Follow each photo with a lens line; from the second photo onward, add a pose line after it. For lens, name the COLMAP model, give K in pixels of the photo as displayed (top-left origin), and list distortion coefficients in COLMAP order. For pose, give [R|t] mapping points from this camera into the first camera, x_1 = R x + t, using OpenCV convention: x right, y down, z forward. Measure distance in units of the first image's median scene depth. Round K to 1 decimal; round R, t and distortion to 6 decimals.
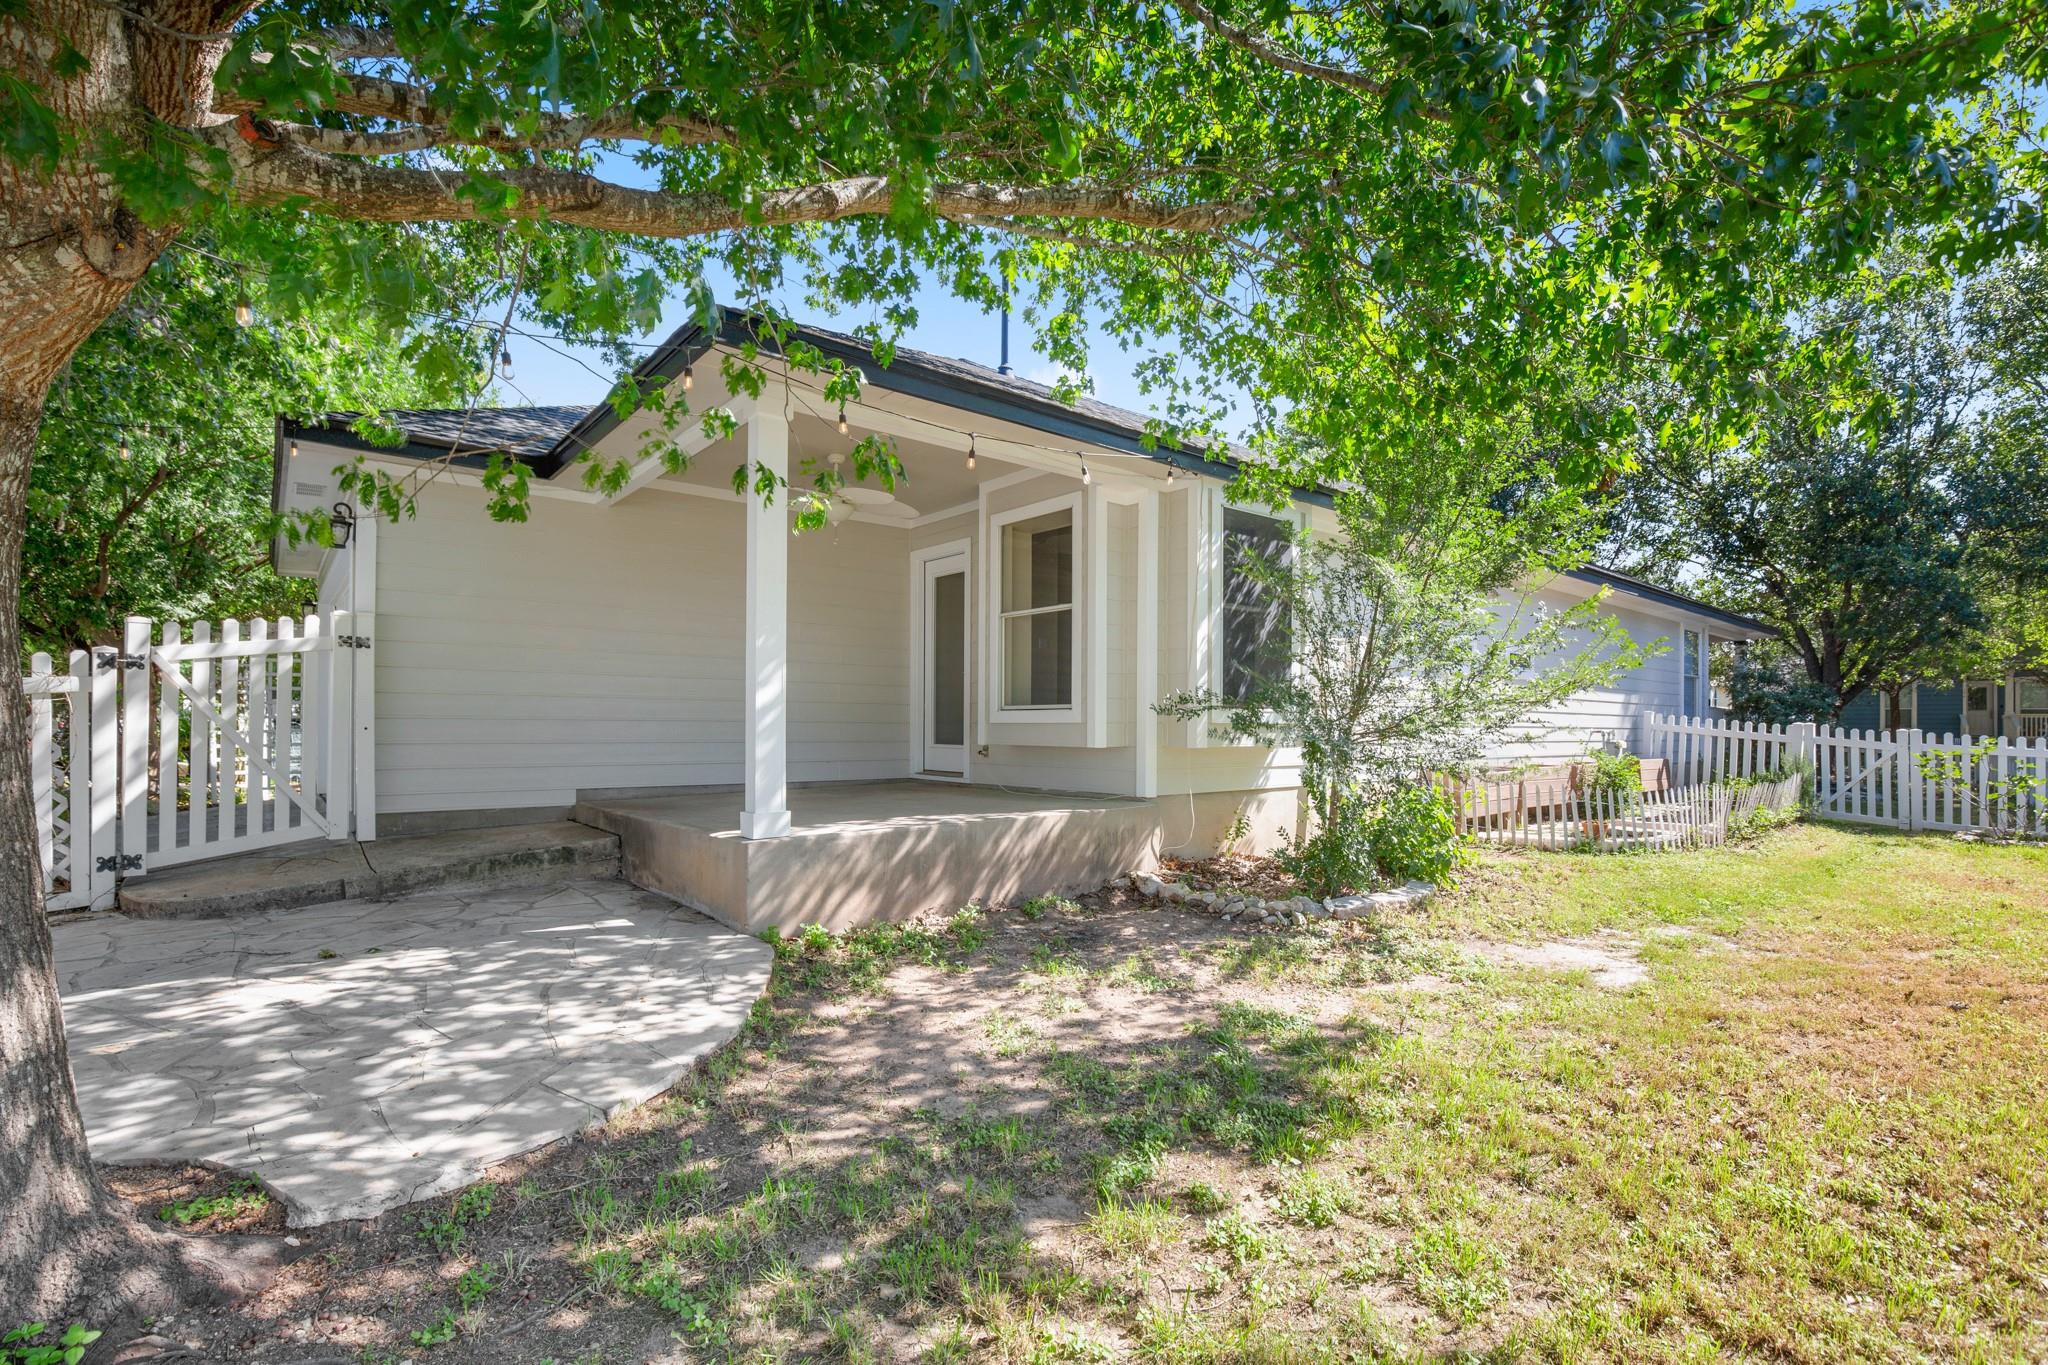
lens RADIAL K [[941.2, 0, 1038.4], [0, 941.2, 691.5], [0, 0, 1]] dist [-0.011927, 0.000224]
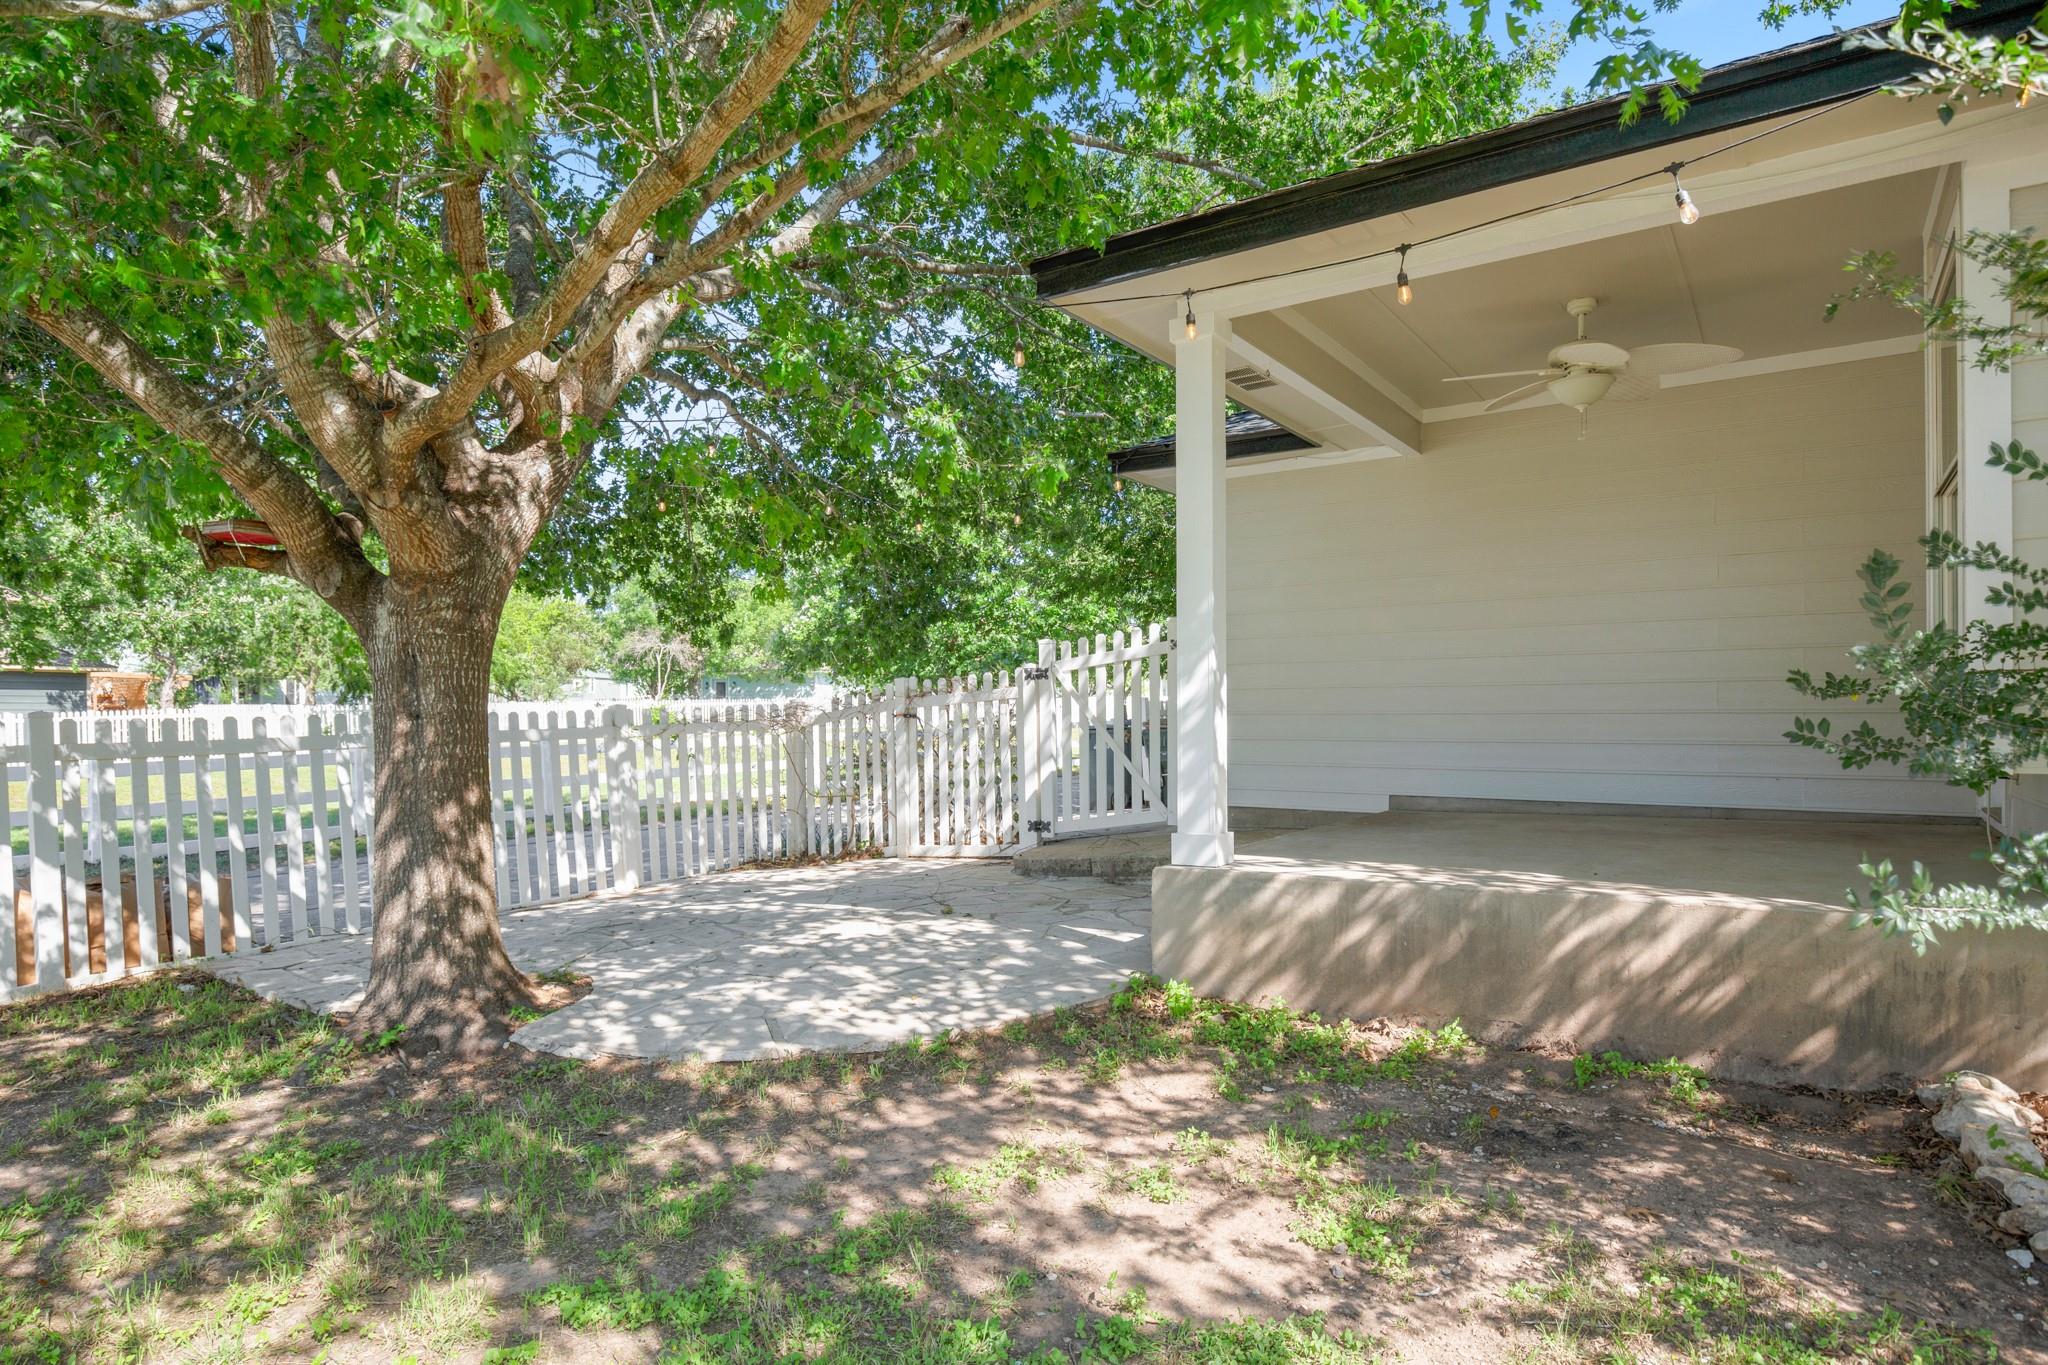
lens RADIAL K [[1124.5, 0, 1024.0], [0, 1124.5, 682.5], [0, 0, 1]] dist [-0.027776, -0.000172]
pose [[0.267226, -0.031350, -0.963124, 0.736729], [0.041999, 0.998900, -0.020862, 0.017105], [0.962718, -0.034875, 0.268249, 0.752091]]
